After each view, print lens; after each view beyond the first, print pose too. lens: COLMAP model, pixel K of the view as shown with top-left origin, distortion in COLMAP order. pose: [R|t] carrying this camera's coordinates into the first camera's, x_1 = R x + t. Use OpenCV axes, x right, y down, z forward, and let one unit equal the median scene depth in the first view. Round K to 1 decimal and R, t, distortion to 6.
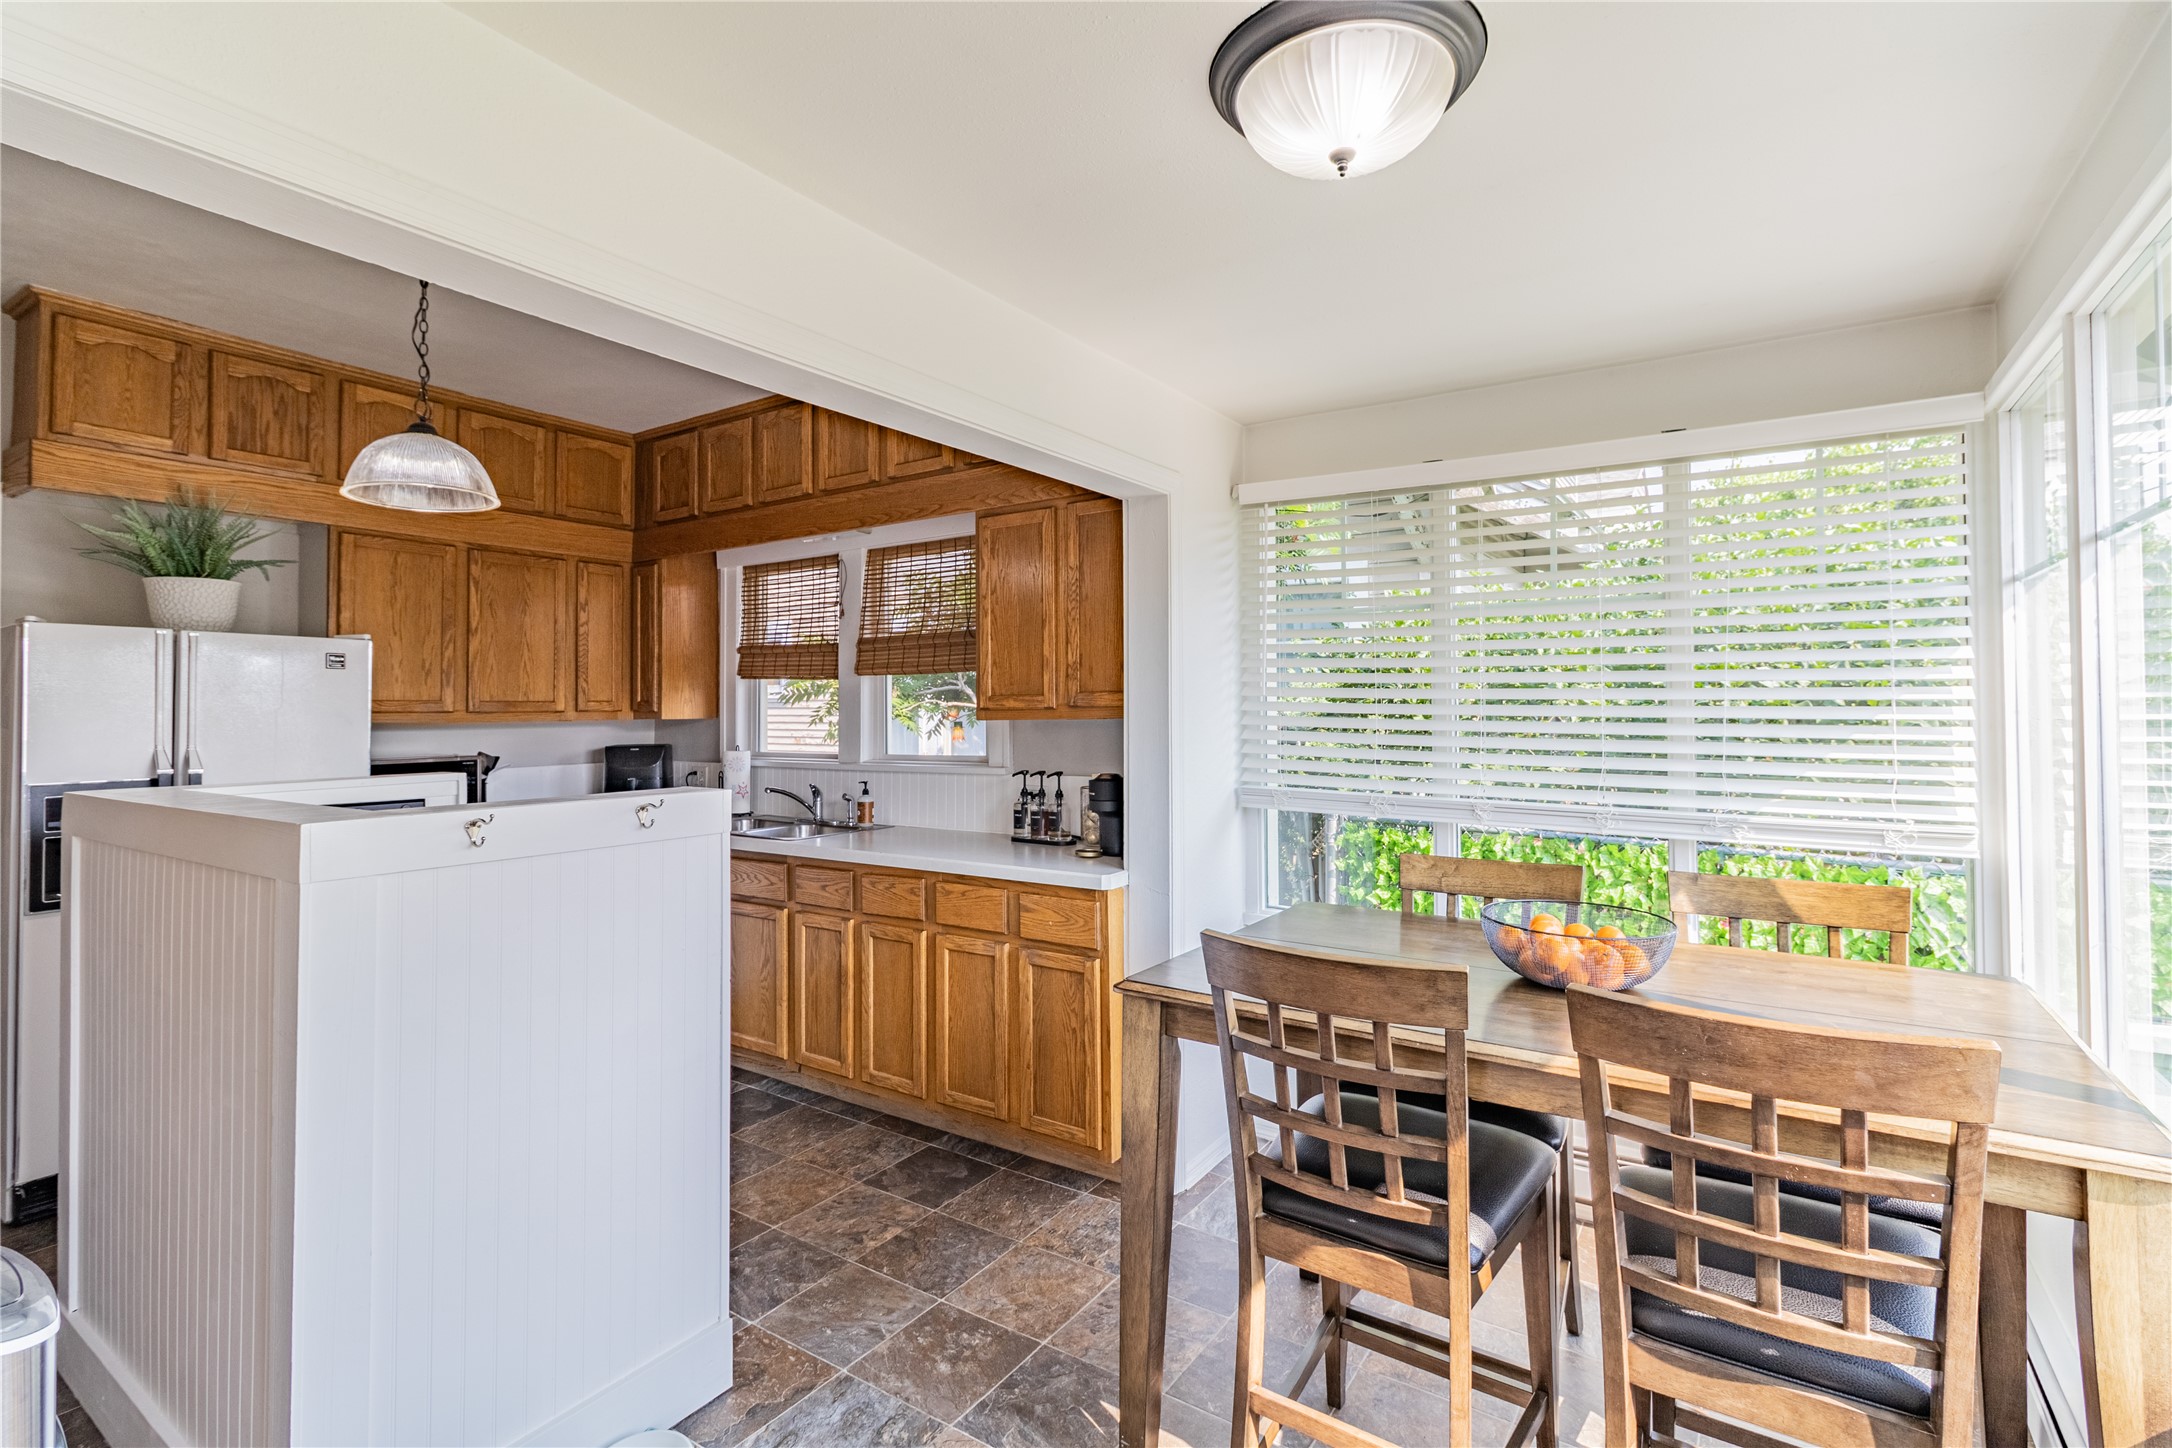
lens RADIAL K [[999.5, 0, 1093.7], [0, 999.5, 689.5], [0, 0, 1]] dist [0.001493, -0.000130]
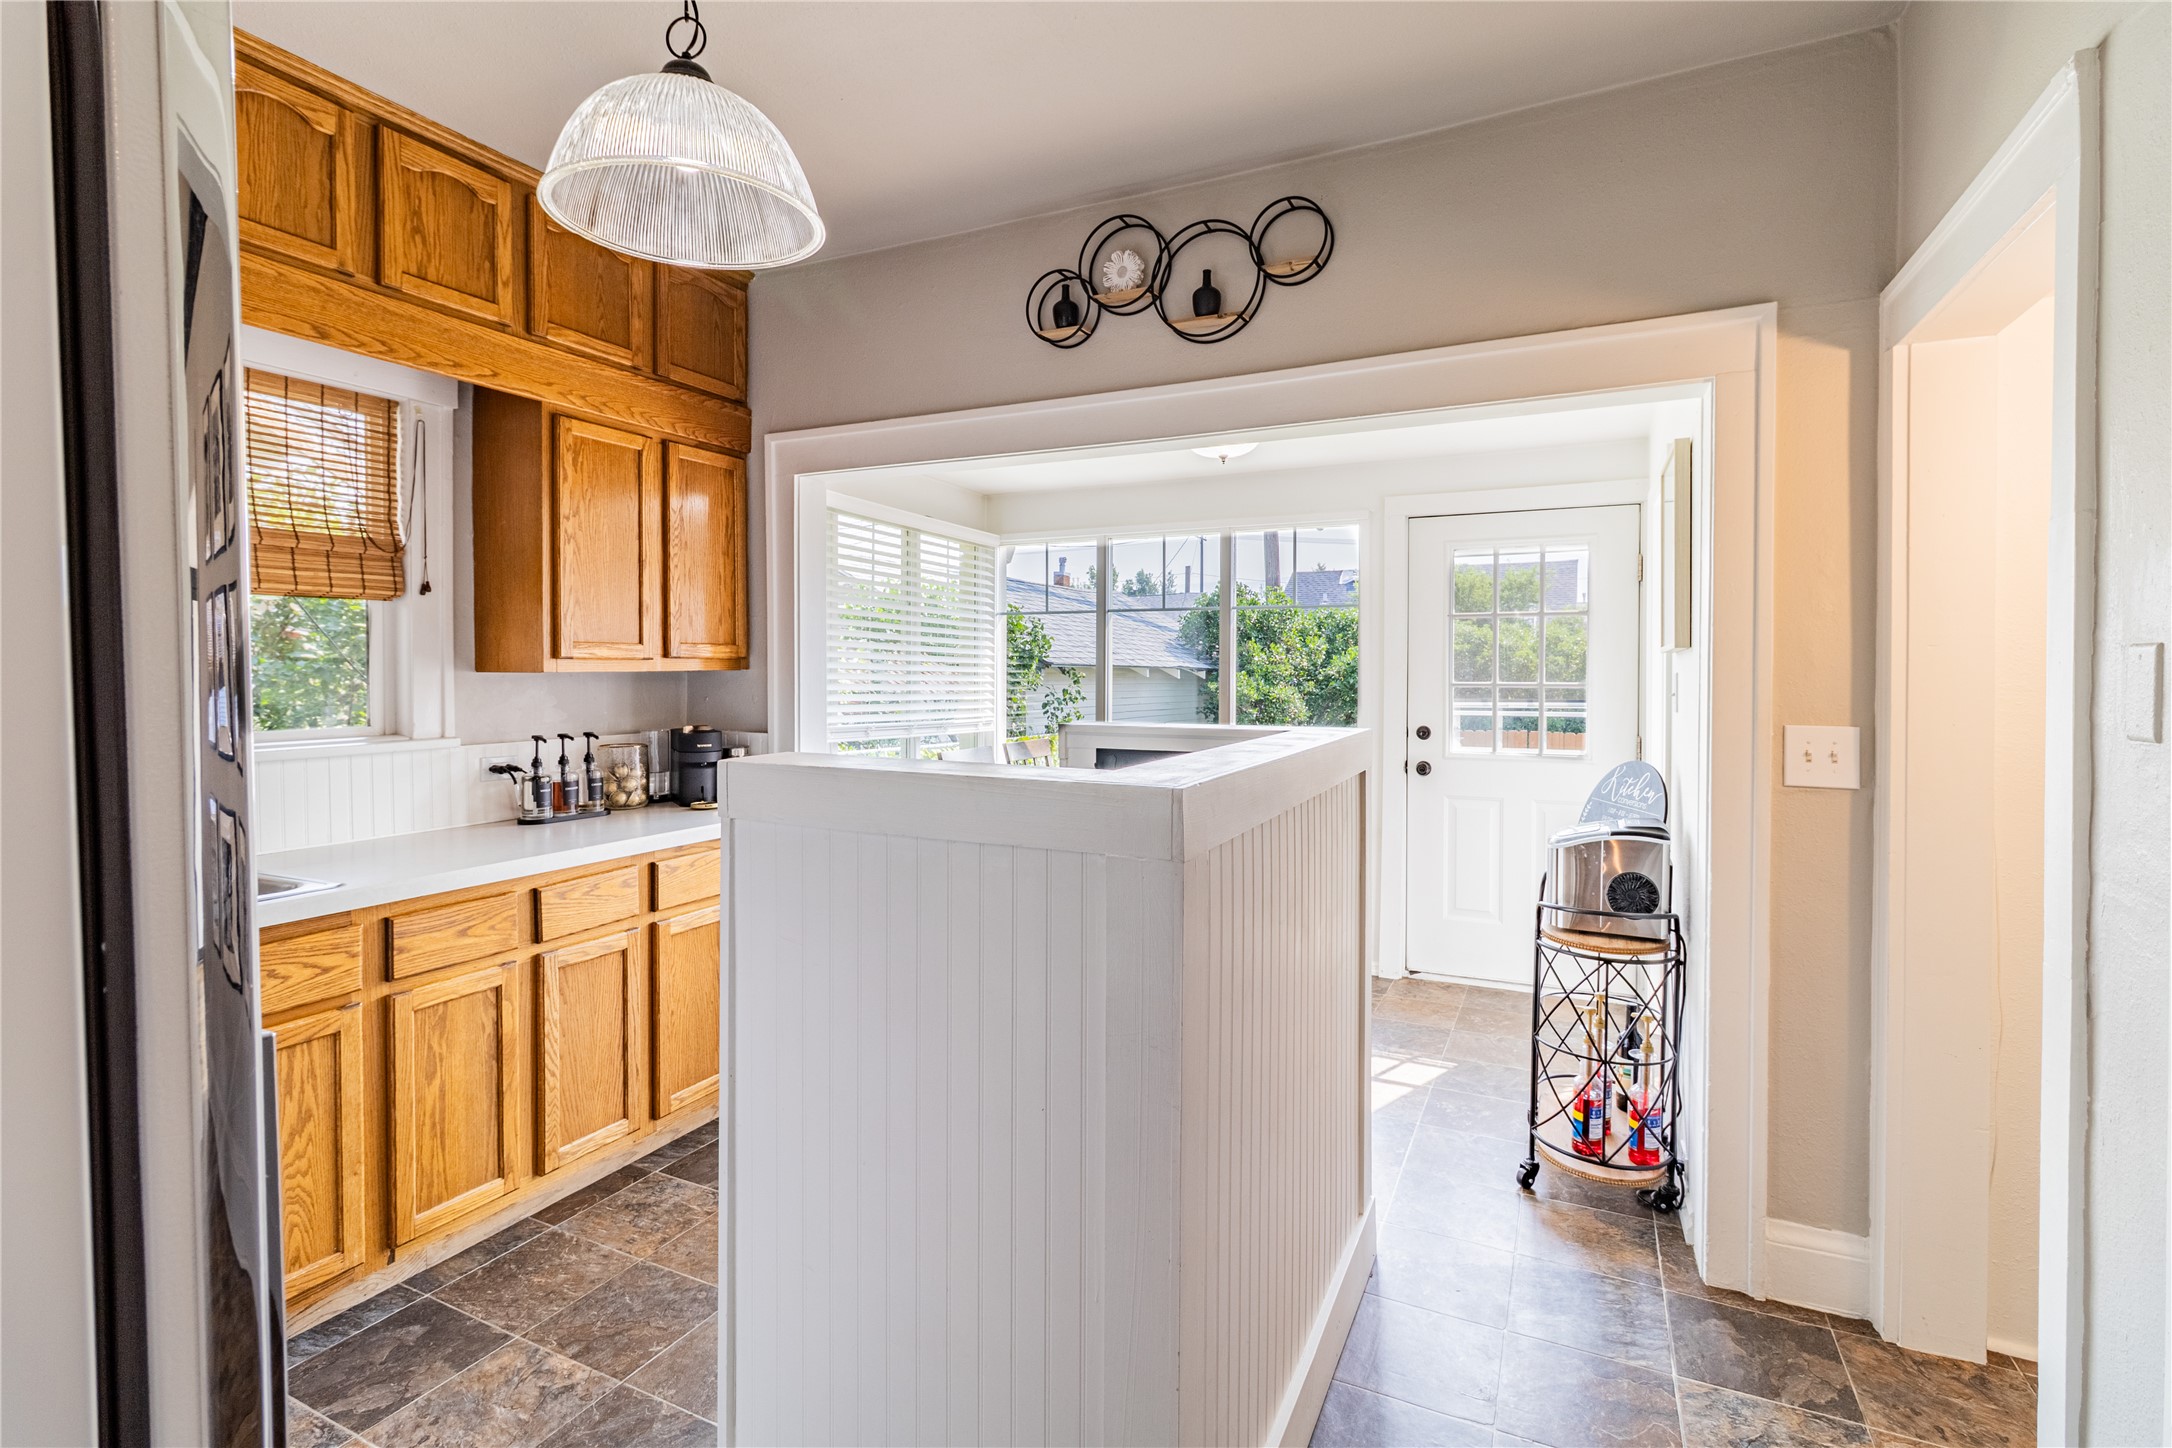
lens RADIAL K [[1010.8, 0, 1098.7], [0, 1010.8, 688.3], [0, 0, 1]] dist [-0.000029, 0.000059]
pose [[-0.146171, -0.011095, 0.989197, -1.108973], [-0.021455, 0.999737, 0.008043, 0.032237], [-0.989027, -0.020047, -0.146370, 0.796796]]
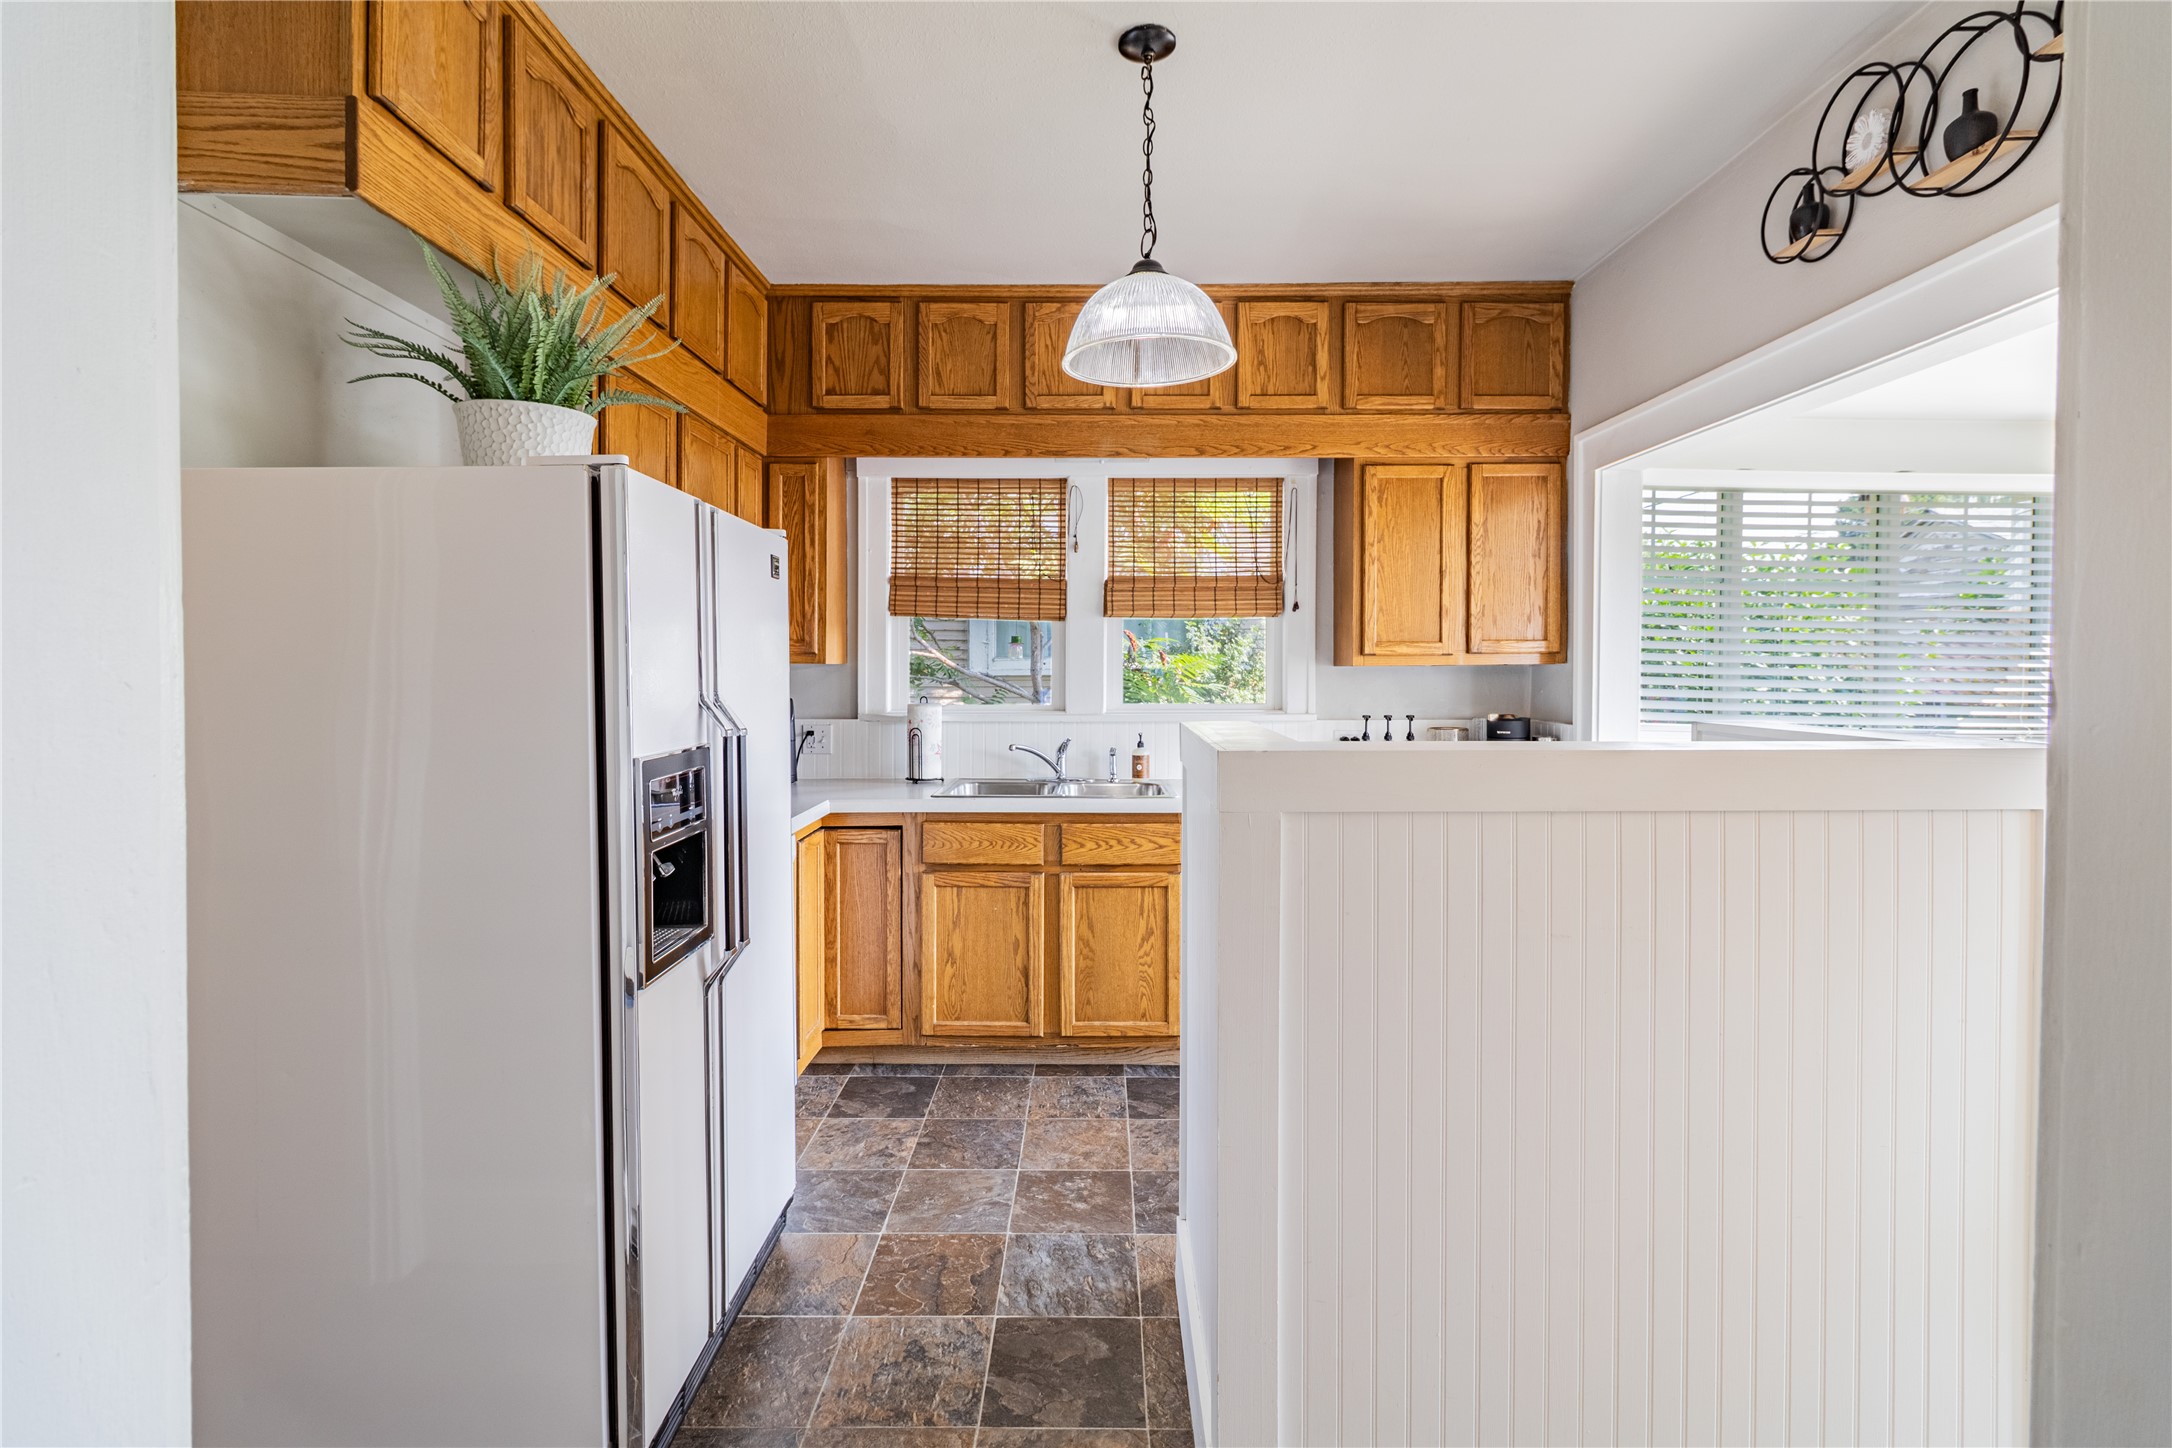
lens RADIAL K [[1010.8, 0, 1098.7], [0, 1010.8, 688.3], [0, 0, 1]] dist [-0.000029, 0.000059]
pose [[0.831113, -0.001238, 0.556103, -1.040633], [-0.017643, 0.999435, 0.028594, 0.033507], [-0.555824, -0.033576, 0.830622, 0.340186]]
